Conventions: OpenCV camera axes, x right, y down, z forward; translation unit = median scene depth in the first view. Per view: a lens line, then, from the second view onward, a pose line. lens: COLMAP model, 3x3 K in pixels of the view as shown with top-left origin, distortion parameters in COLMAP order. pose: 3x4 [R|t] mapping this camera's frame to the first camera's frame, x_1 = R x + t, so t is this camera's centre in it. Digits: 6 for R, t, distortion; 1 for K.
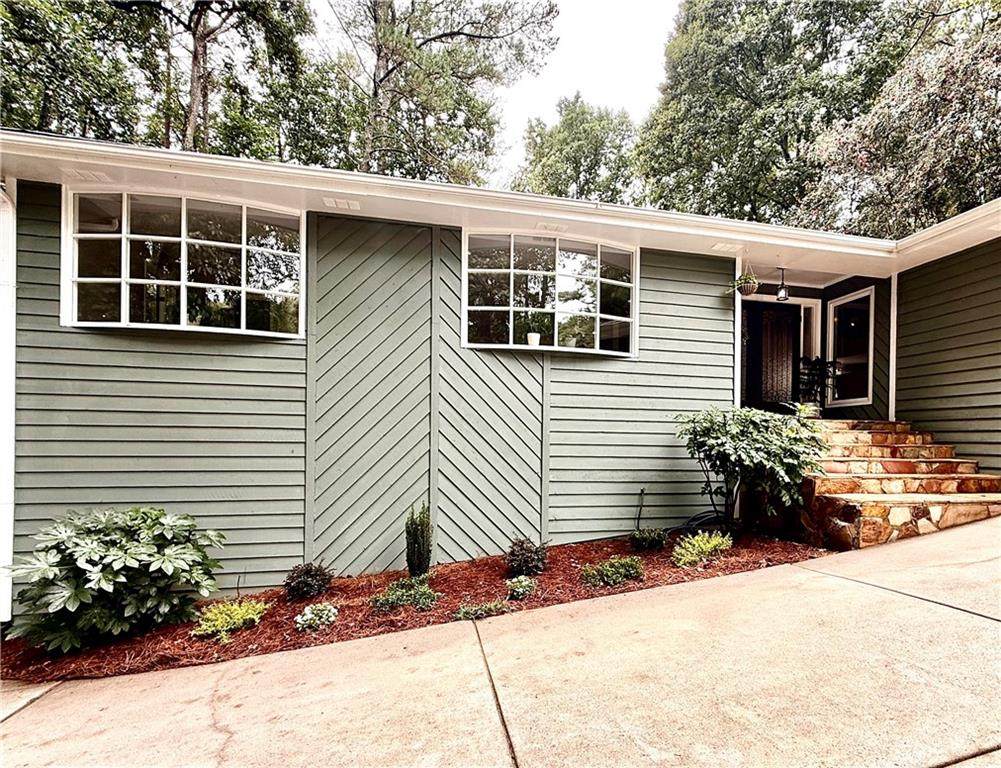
lens RADIAL K [[394.1, 0, 503.2], [0, 394.1, 448.4], [0, 0, 1]] dist [-0.000775, -0.000059]
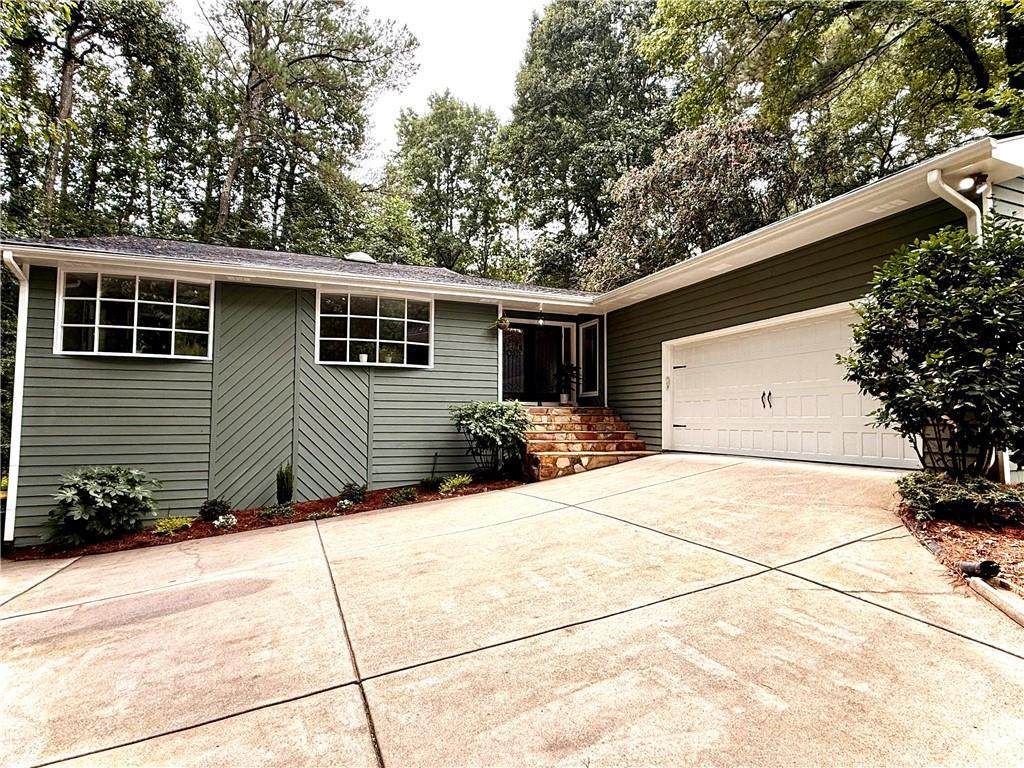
lens RADIAL K [[588.0, 0, 512.0], [0, 588.0, 384.0], [0, 0, 1]] dist [0.001163, 0.000035]
pose [[0.987052, 0.001216, 0.160394, 0.303187], [0.010158, 0.997490, -0.070074, -0.002505], [-0.160076, 0.070796, 0.984563, -1.481684]]
